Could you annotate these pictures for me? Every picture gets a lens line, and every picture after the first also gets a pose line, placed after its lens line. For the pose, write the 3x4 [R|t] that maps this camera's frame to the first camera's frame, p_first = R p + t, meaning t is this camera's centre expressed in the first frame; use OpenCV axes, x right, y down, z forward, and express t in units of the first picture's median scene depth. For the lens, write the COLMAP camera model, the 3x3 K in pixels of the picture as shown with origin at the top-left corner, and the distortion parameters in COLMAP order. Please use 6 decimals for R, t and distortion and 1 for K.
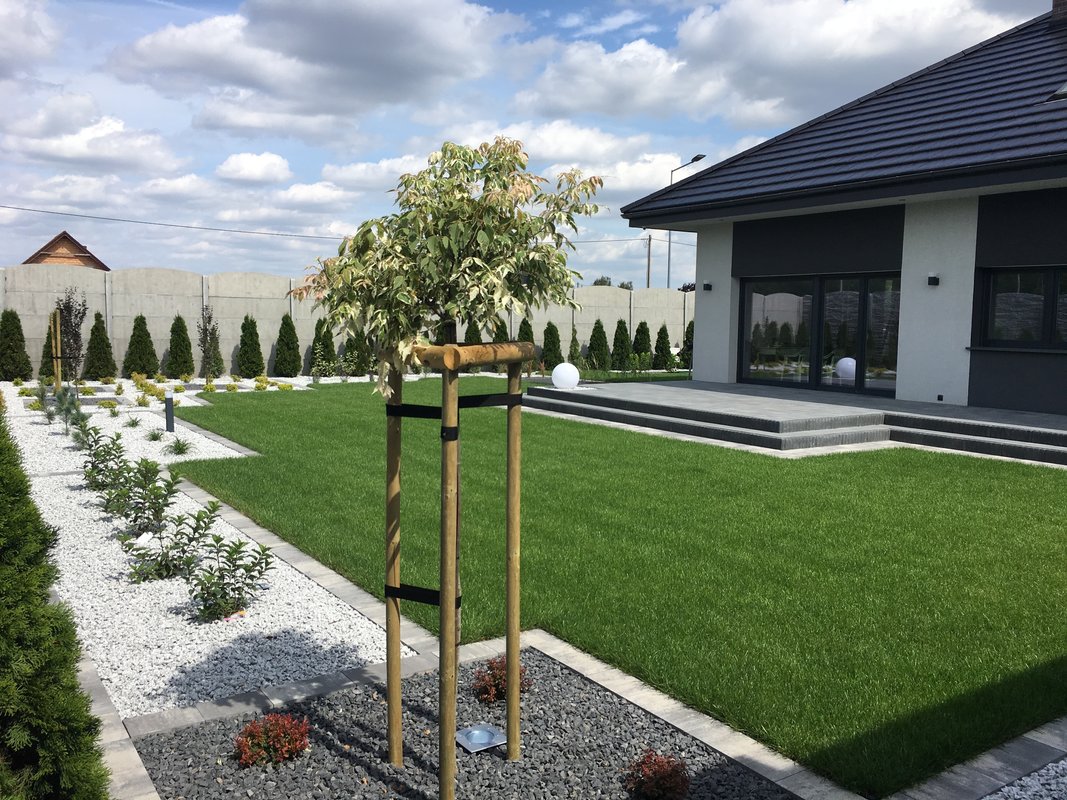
lens RADIAL K [[899.7, 0, 533.5], [0, 899.7, 400.0], [0, 0, 1]] dist [0.101000, -0.118888]
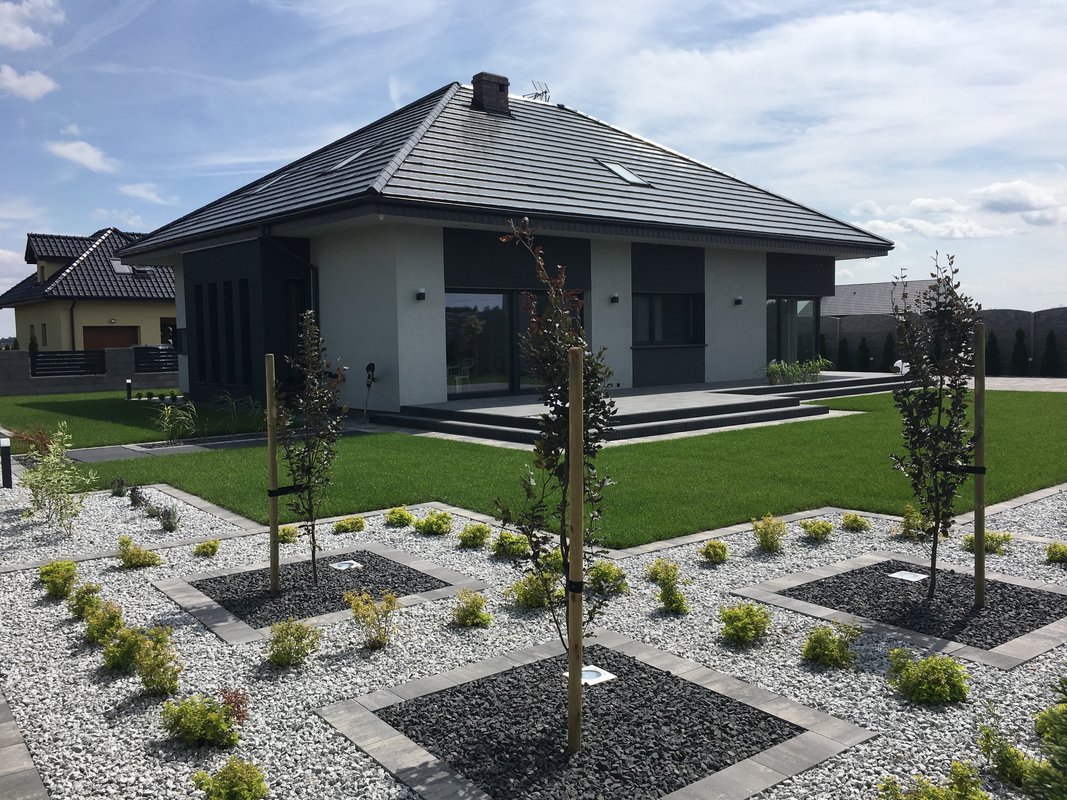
lens RADIAL K [[899.7, 0, 533.5], [0, 899.7, 400.0], [0, 0, 1]] dist [0.101000, -0.118888]
pose [[-0.106193, -0.087311, 0.990505, -1.168538], [0.099942, 0.990156, 0.097995, -0.165362], [-0.989310, 0.109399, -0.096421, 1.656543]]
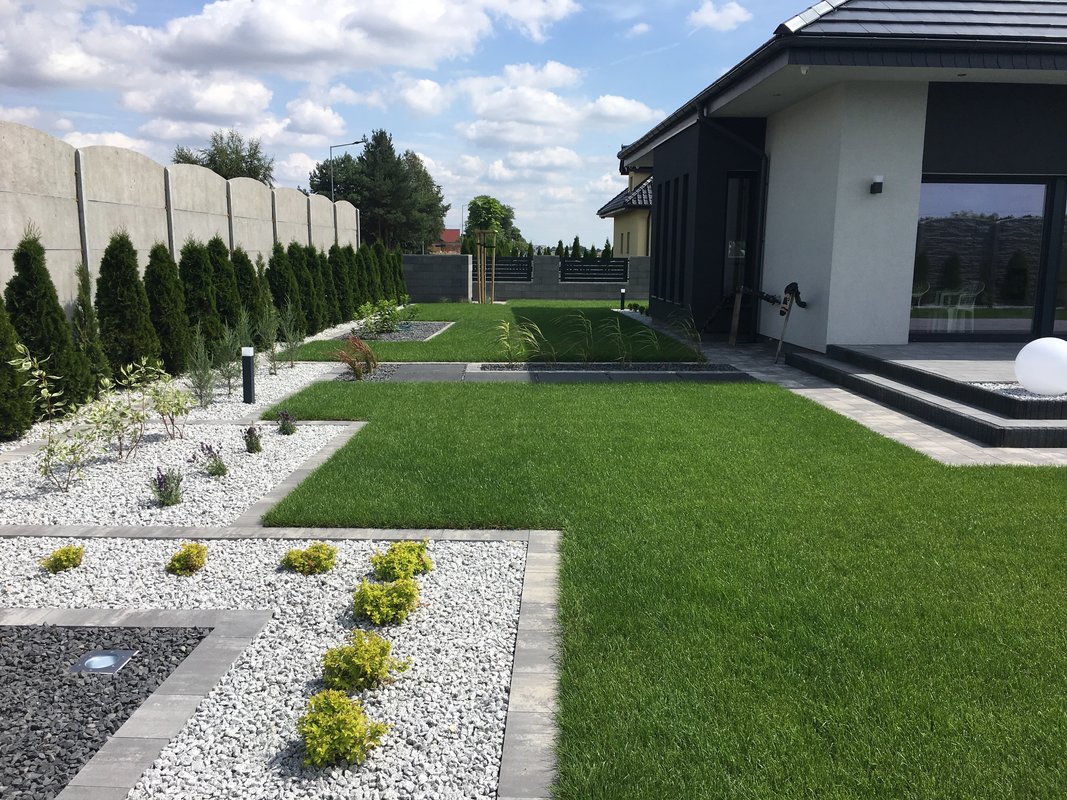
lens RADIAL K [[899.7, 0, 533.5], [0, 899.7, 400.0], [0, 0, 1]] dist [0.101000, -0.118888]
pose [[0.533656, -0.149240, 0.832430, -0.662500], [0.069025, 0.988709, 0.133008, -0.125096], [-0.842880, -0.013522, 0.537931, 1.387956]]
